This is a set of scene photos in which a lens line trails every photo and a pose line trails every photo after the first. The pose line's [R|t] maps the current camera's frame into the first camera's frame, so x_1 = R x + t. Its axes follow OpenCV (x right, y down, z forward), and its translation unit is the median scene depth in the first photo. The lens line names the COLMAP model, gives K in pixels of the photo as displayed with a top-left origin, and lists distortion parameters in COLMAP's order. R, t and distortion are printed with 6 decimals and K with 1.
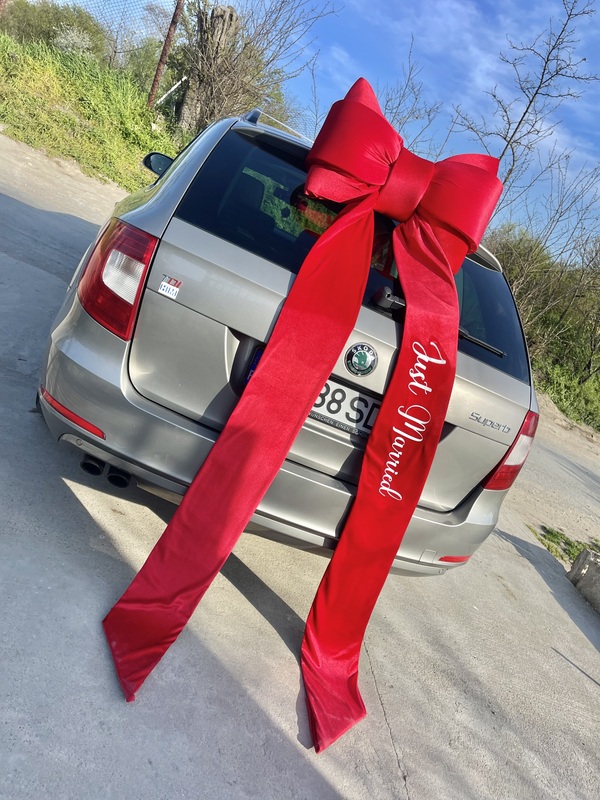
lens RADIAL K [[617.6, 0, 300.0], [0, 617.6, 400.0], [0, 0, 1]] dist [0.088701, -0.139887]
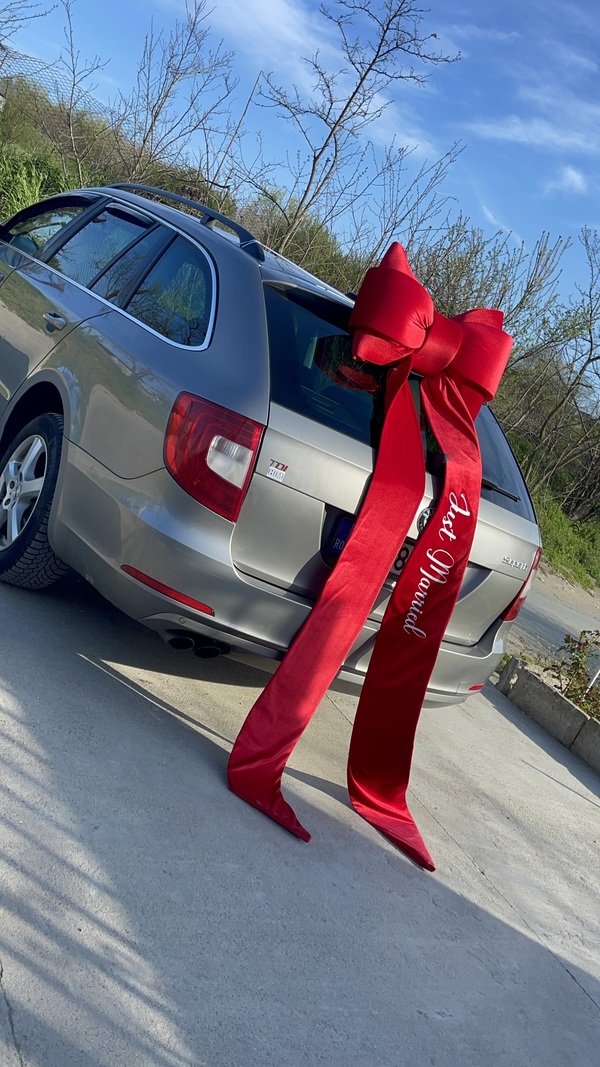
lens RADIAL K [[943.3, 0, 288.2], [0, 943.3, 527.5], [0, 0, 1]] dist [0.041291, -0.000656]
pose [[0.945105, -0.072347, 0.318656, -0.606848], [0.047794, 0.995301, 0.084216, -0.186983], [-0.323251, -0.064363, 0.944122, -0.462629]]
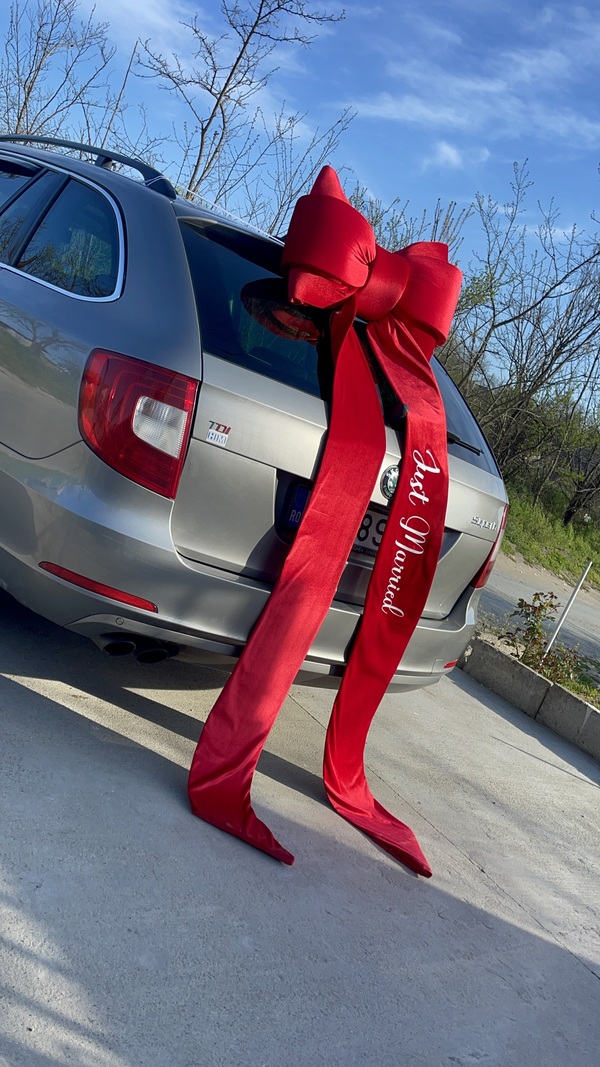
lens RADIAL K [[941.8, 0, 294.3], [0, 941.8, 534.9], [0, 0, 1]] dist [0.041030, -0.016260]
pose [[0.899974, -0.156878, 0.406737, -0.584273], [0.121918, 0.986351, 0.110671, -0.148543], [-0.418548, -0.050013, 0.906817, -0.250199]]
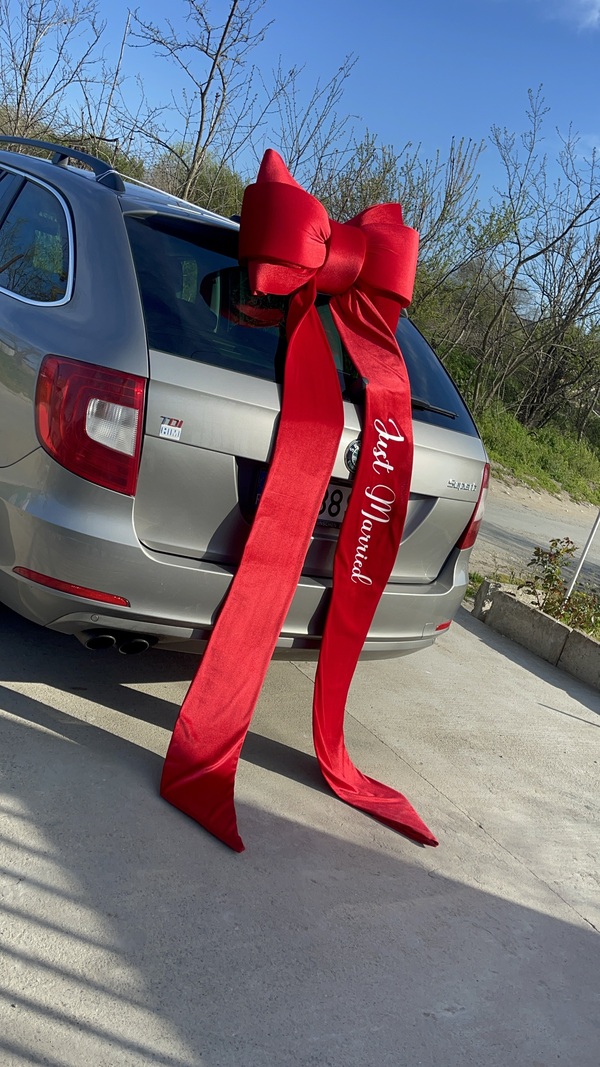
lens RADIAL K [[942.3, 0, 300.0], [0, 942.3, 533.5], [0, 0, 1]] dist [0.042944, -0.010790]
pose [[0.902407, -0.252819, 0.348918, -0.478001], [0.214362, 0.965865, 0.145443, -0.164207], [-0.373778, -0.056454, 0.925798, -0.318866]]
